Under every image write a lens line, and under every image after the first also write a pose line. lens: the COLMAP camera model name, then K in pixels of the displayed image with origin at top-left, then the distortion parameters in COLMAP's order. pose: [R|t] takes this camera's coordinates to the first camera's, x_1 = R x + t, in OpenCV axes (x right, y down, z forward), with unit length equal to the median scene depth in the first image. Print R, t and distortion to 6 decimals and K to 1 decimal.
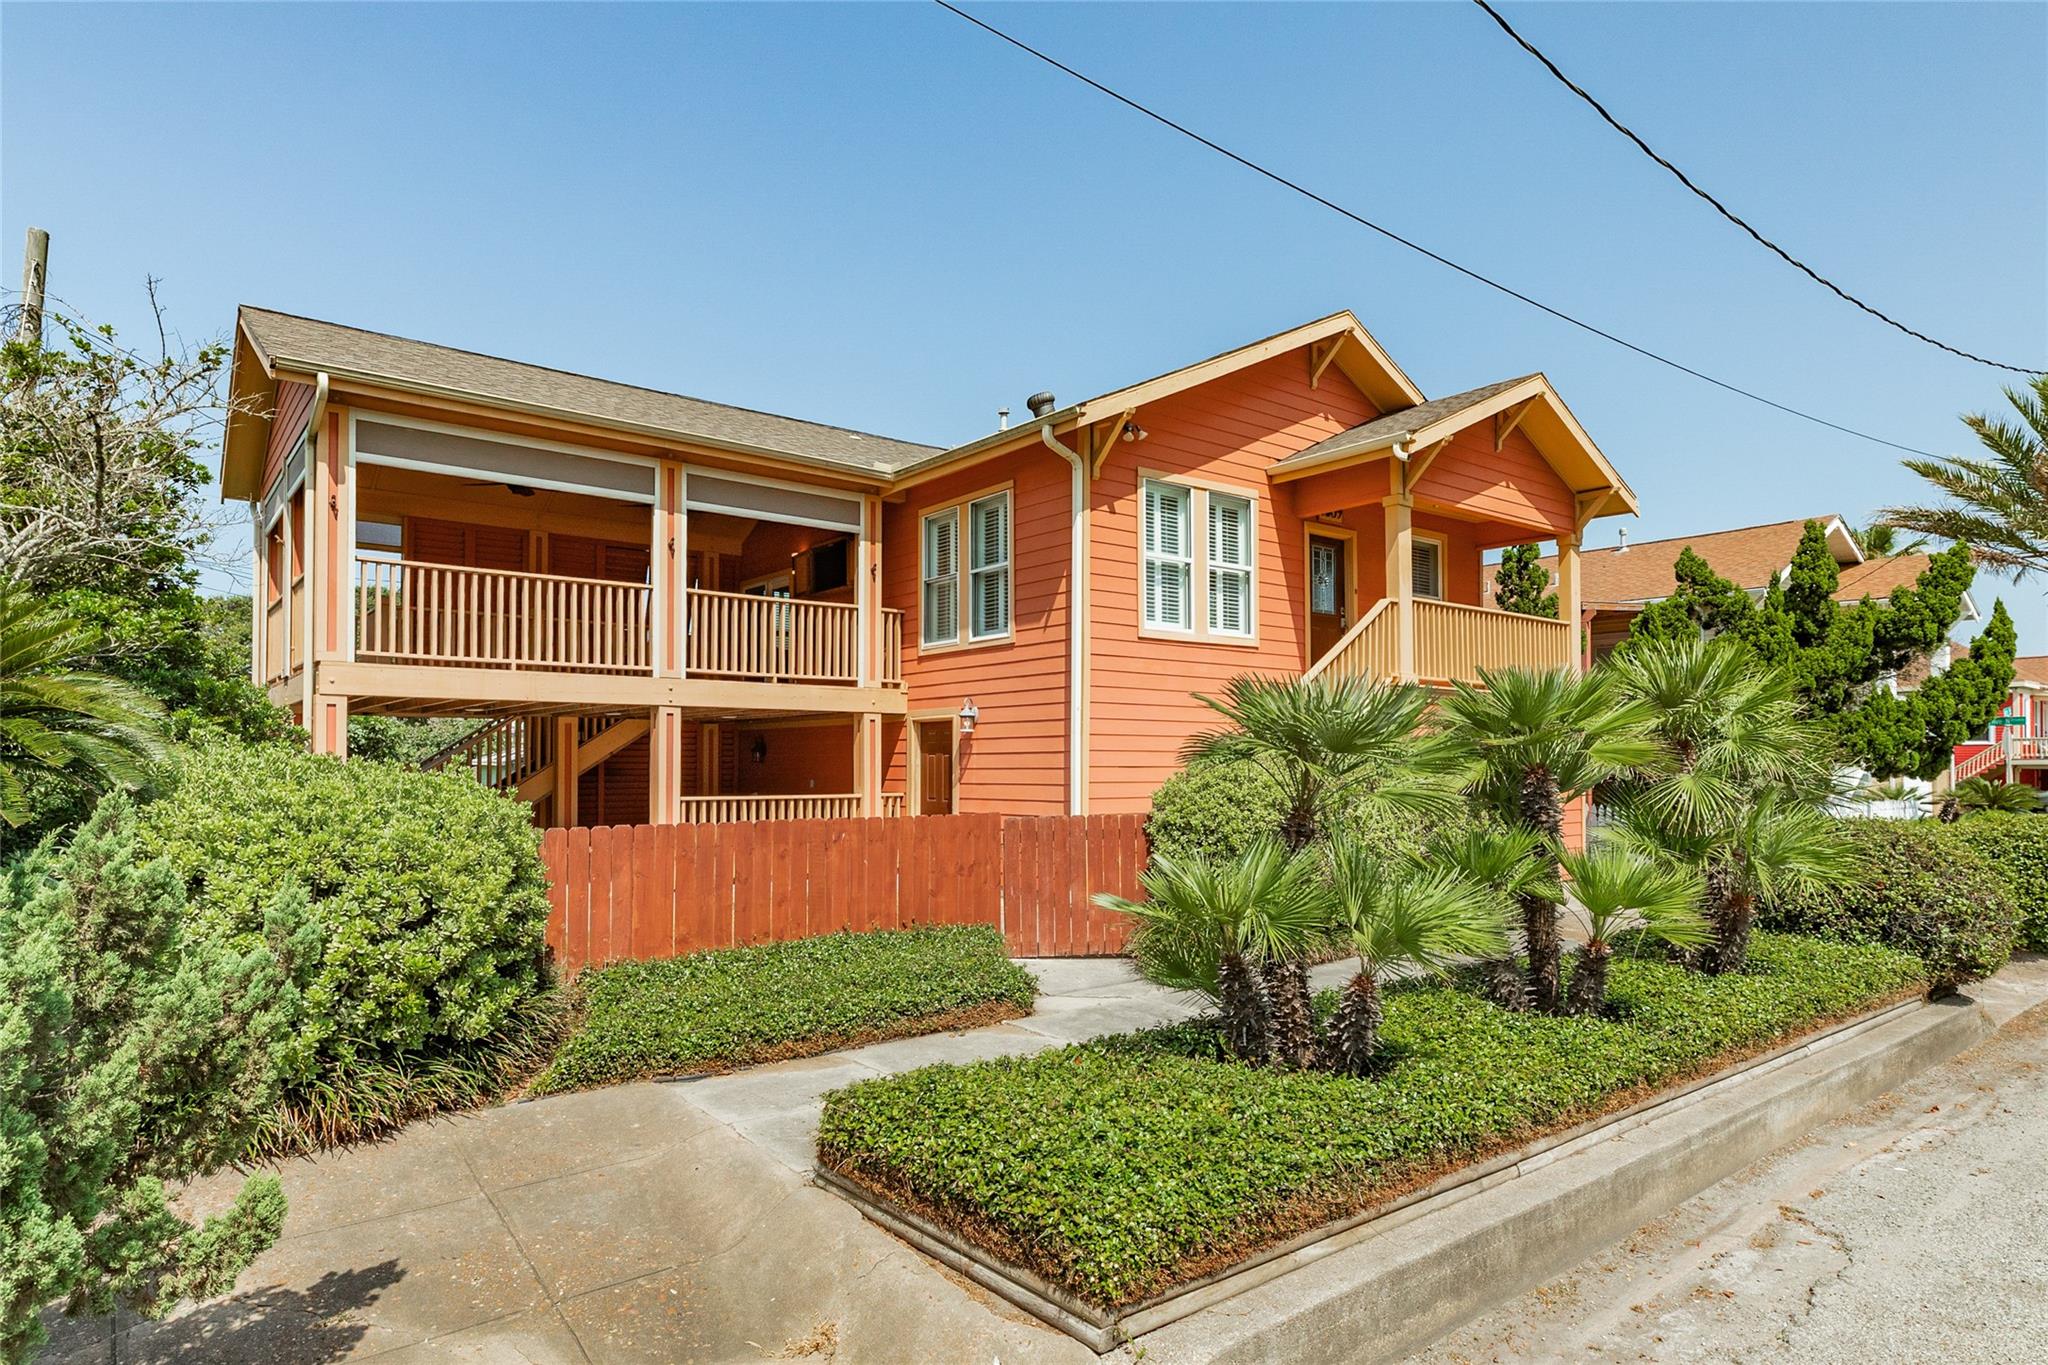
lens RADIAL K [[1162.7, 0, 1024.0], [0, 1162.7, 682.5], [0, 0, 1]] dist [0.004003, 0.000595]
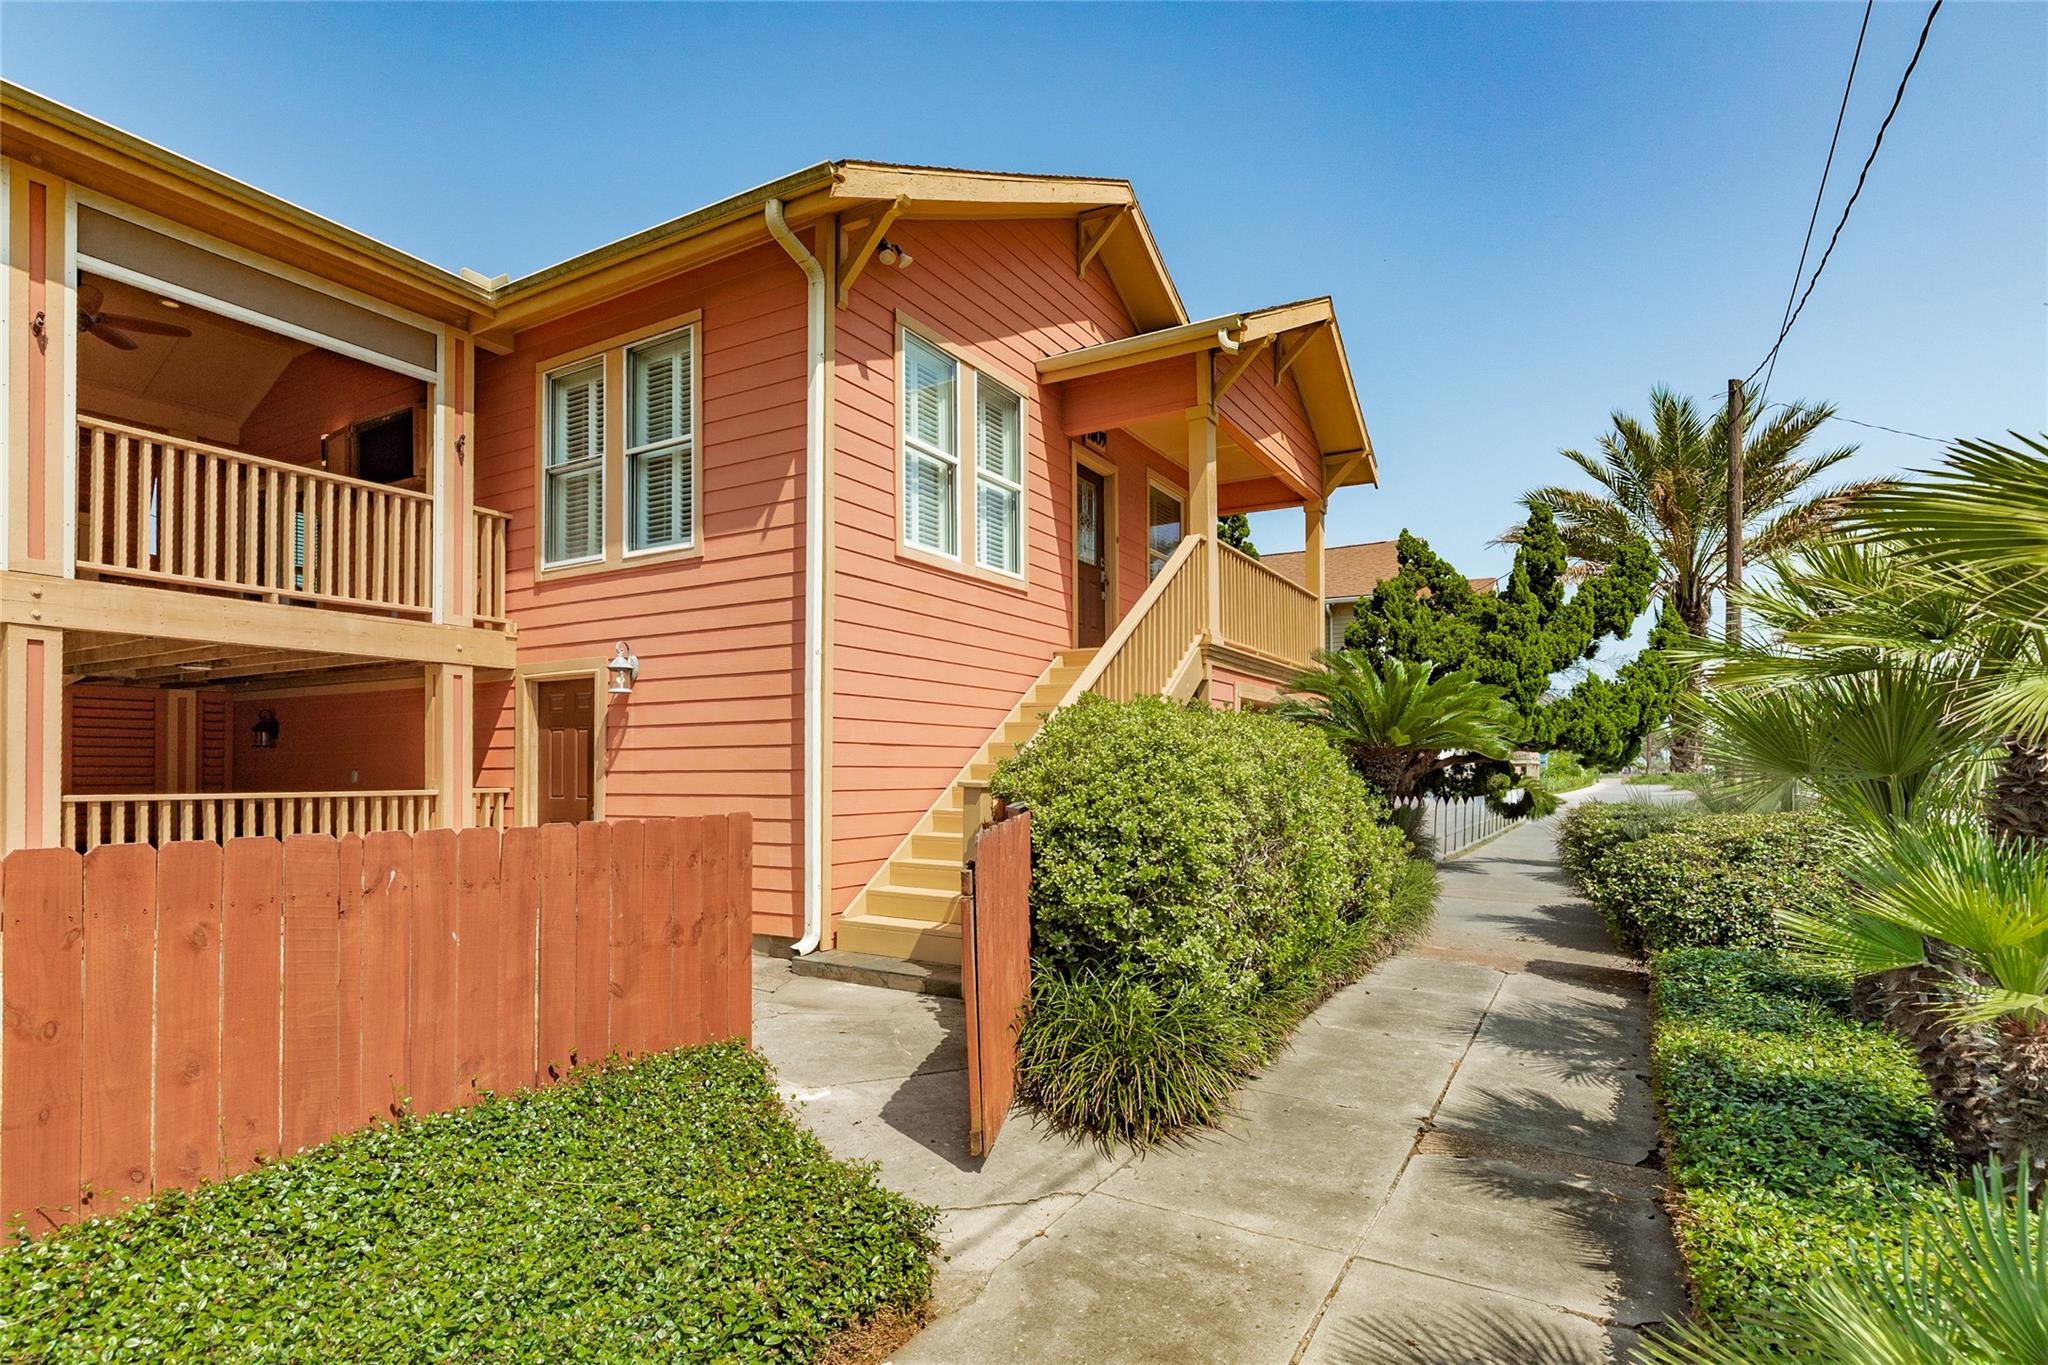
lens RADIAL K [[1056.5, 0, 1019.1], [0, 1056.5, 739.4], [0, 0, 1]] dist [-0.001811, 0.000245]
pose [[0.933505, 0.008211, 0.358470, -0.050135], [-0.023249, 0.999020, 0.037659, 0.038950], [-0.357810, -0.043489, 0.932781, 0.346547]]
